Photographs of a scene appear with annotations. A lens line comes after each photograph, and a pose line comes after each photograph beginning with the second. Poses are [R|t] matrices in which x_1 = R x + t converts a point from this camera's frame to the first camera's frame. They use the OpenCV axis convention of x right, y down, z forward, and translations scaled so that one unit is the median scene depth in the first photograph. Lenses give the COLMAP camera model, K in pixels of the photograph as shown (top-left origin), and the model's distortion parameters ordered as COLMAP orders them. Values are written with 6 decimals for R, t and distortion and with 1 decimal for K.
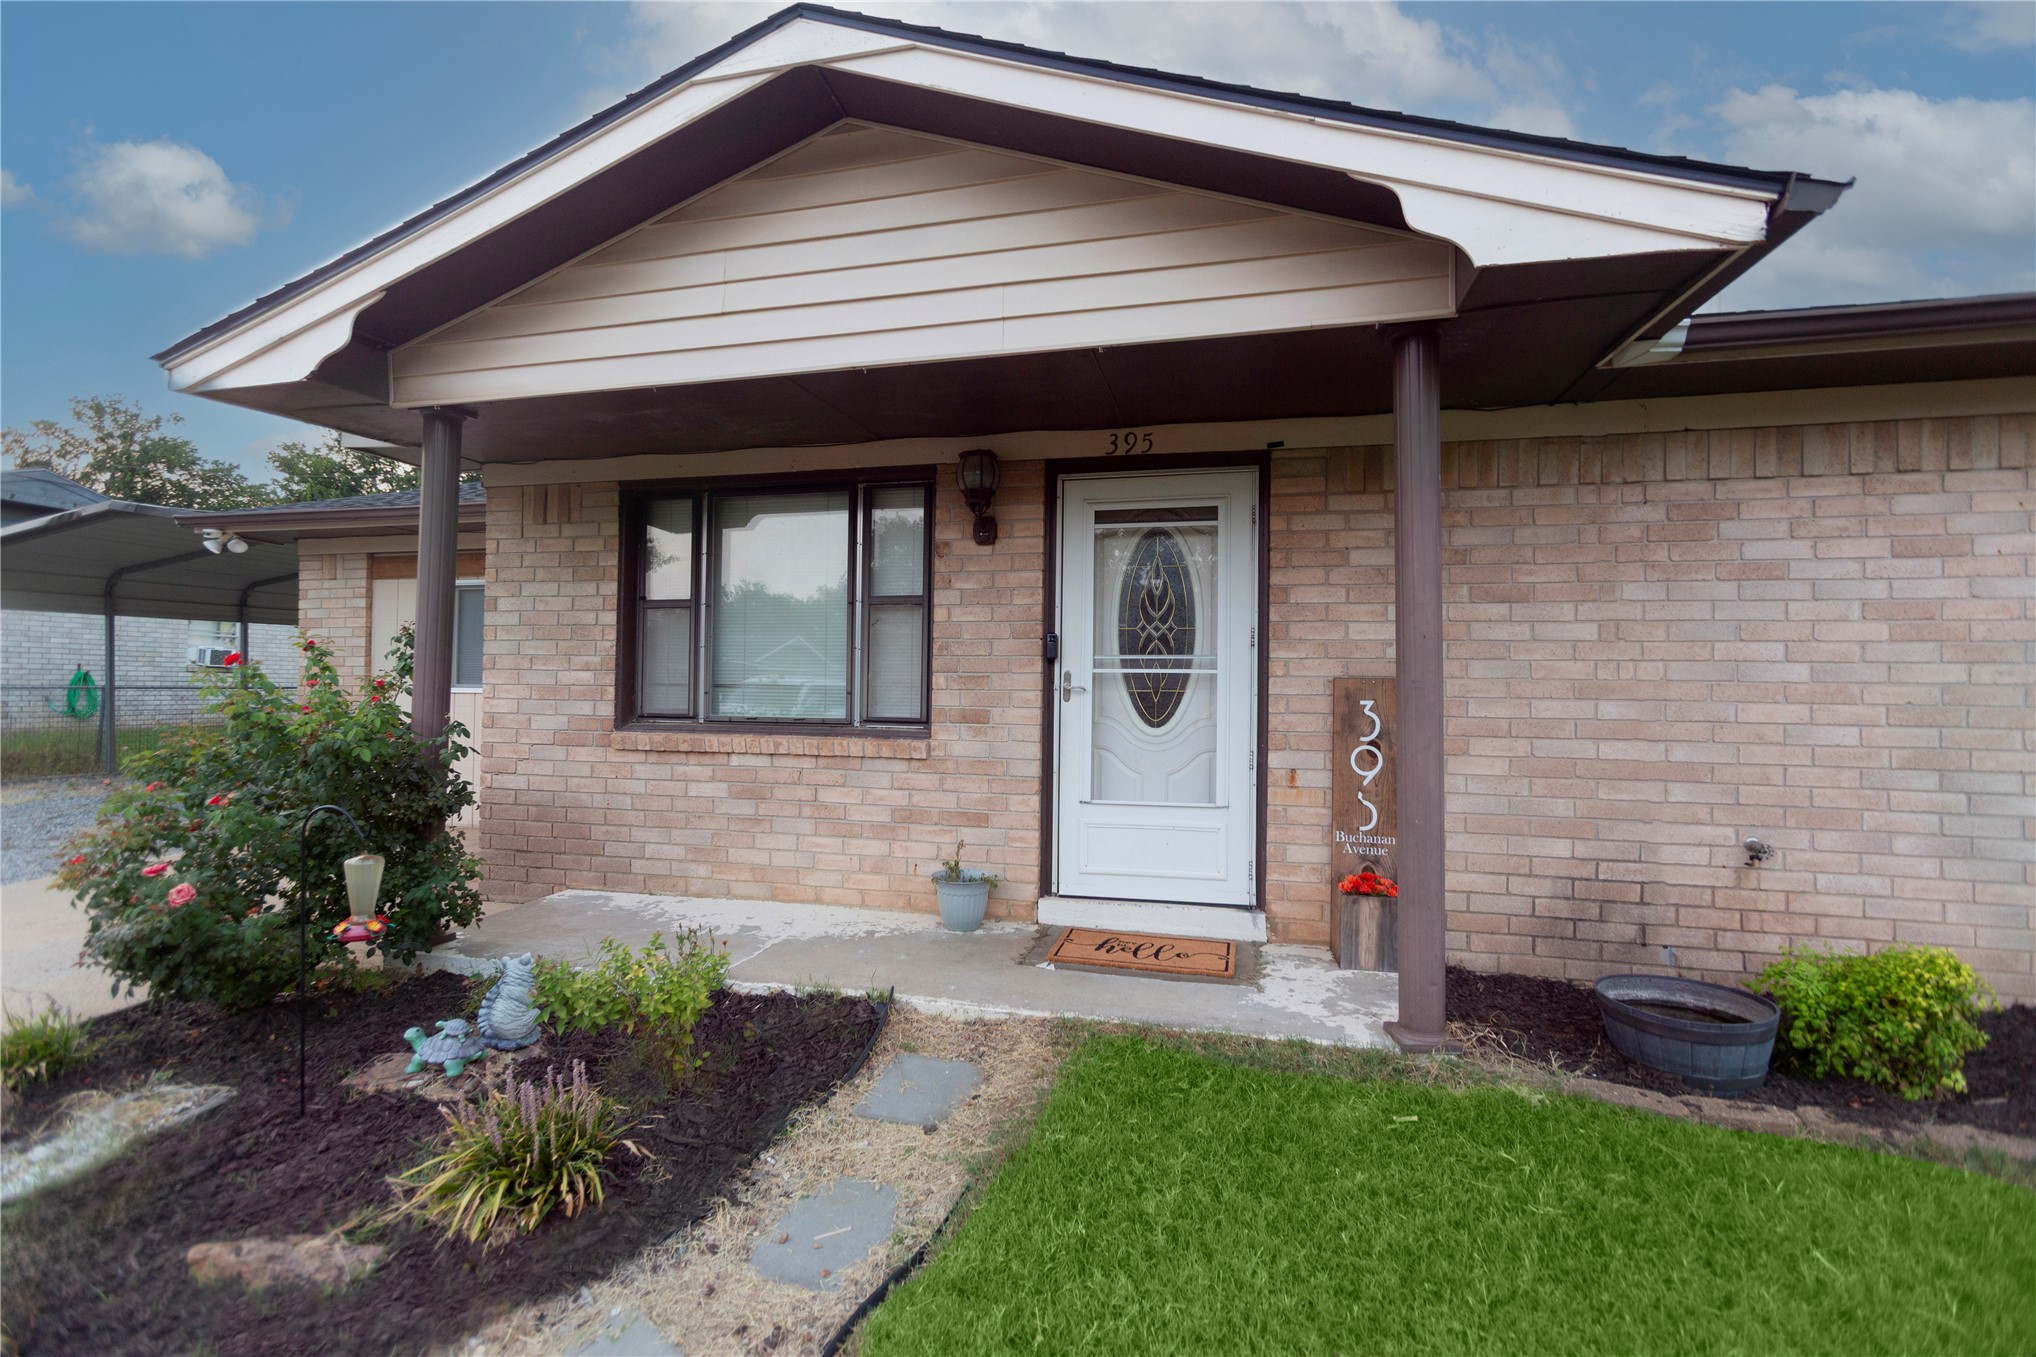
lens RADIAL K [[907.5, 0, 1011.3], [0, 907.5, 673.0], [0, 0, 1]] dist [-0.001208, 0.007161]
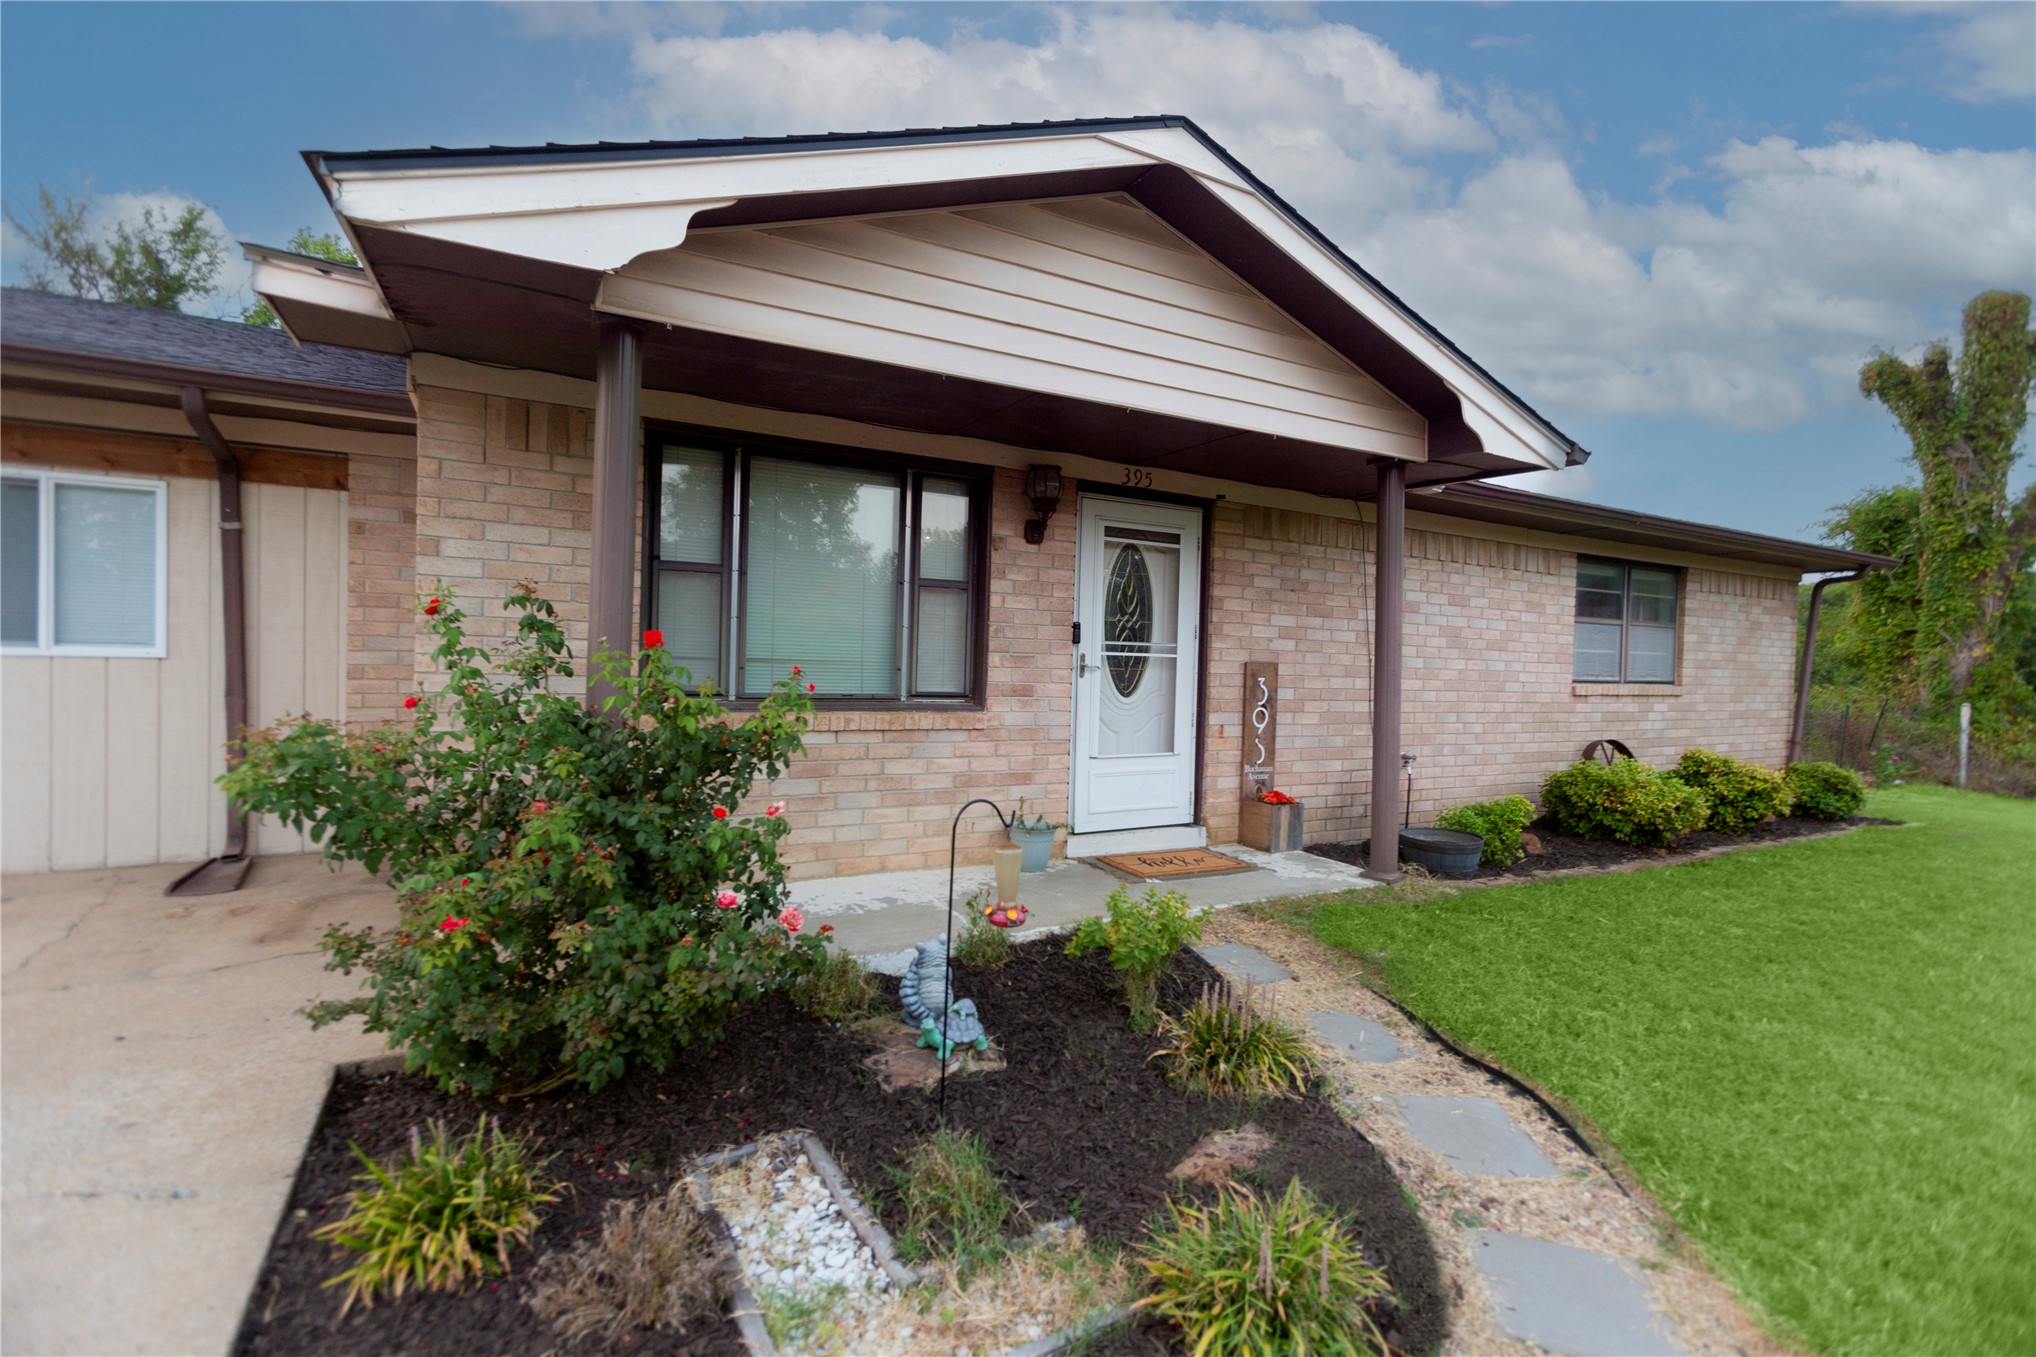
lens RADIAL K [[907.5, 0, 1016.6], [0, 907.5, 669.4], [0, 0, 1]] dist [-0.001208, 0.007161]
pose [[0.736961, 0.002422, 0.675931, -0.862075], [-0.032134, 0.998988, 0.031456, -0.016398], [-0.675171, -0.044902, 0.736293, 0.152867]]
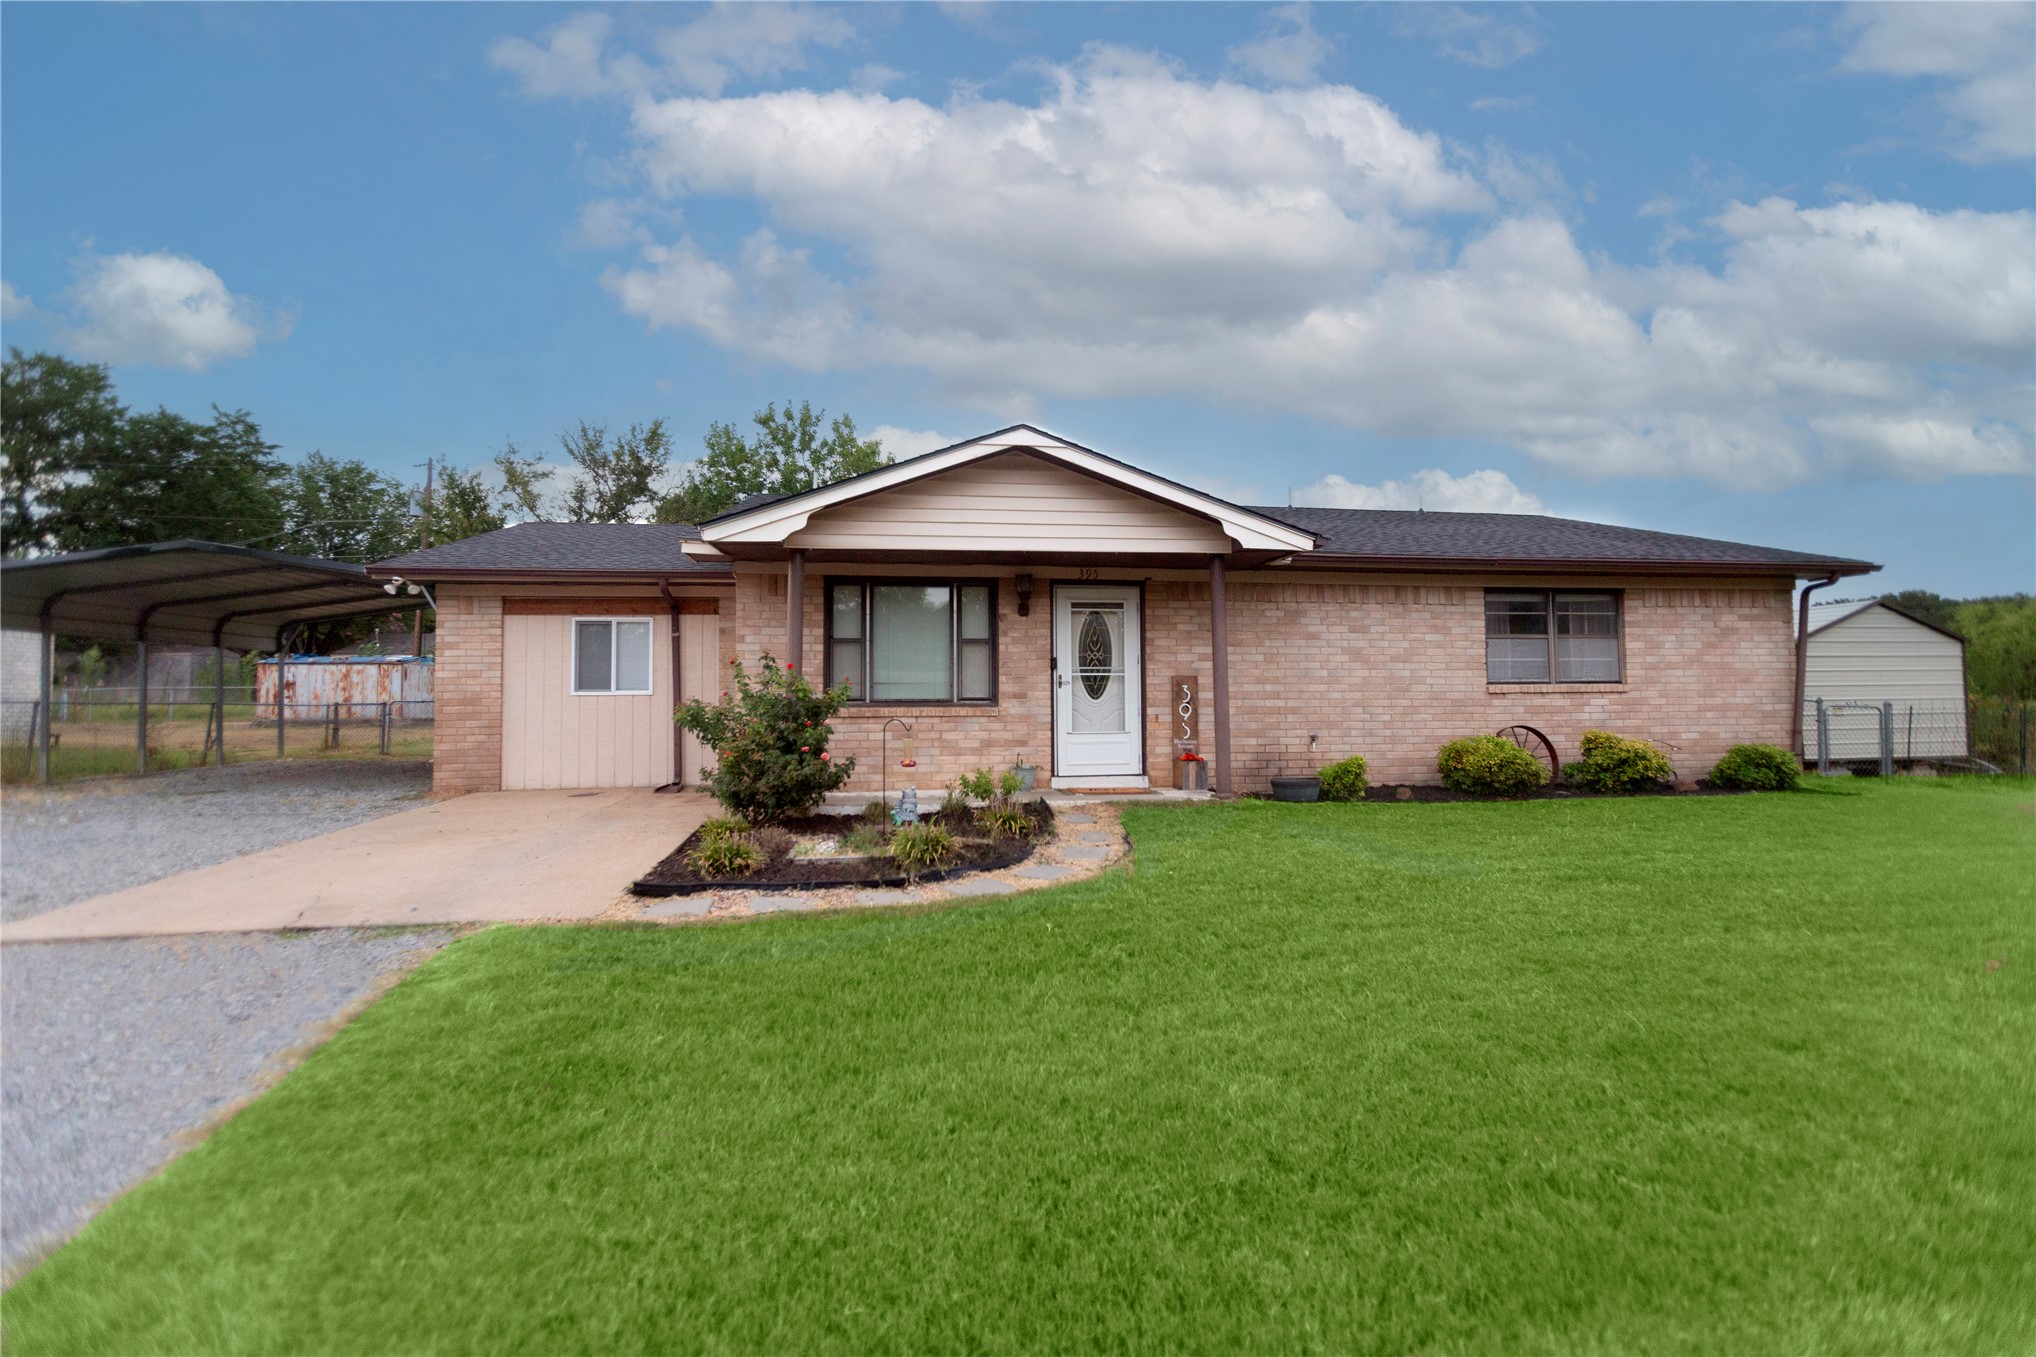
lens RADIAL K [[907.5, 0, 1009.6], [0, 907.5, 664.4], [0, 0, 1]] dist [-0.001208, 0.007161]
pose [[0.927638, 0.003289, 0.373466, -0.897276], [0.009868, 0.999396, -0.033315, 0.047340], [-0.373350, 0.034589, 0.927045, -1.023981]]
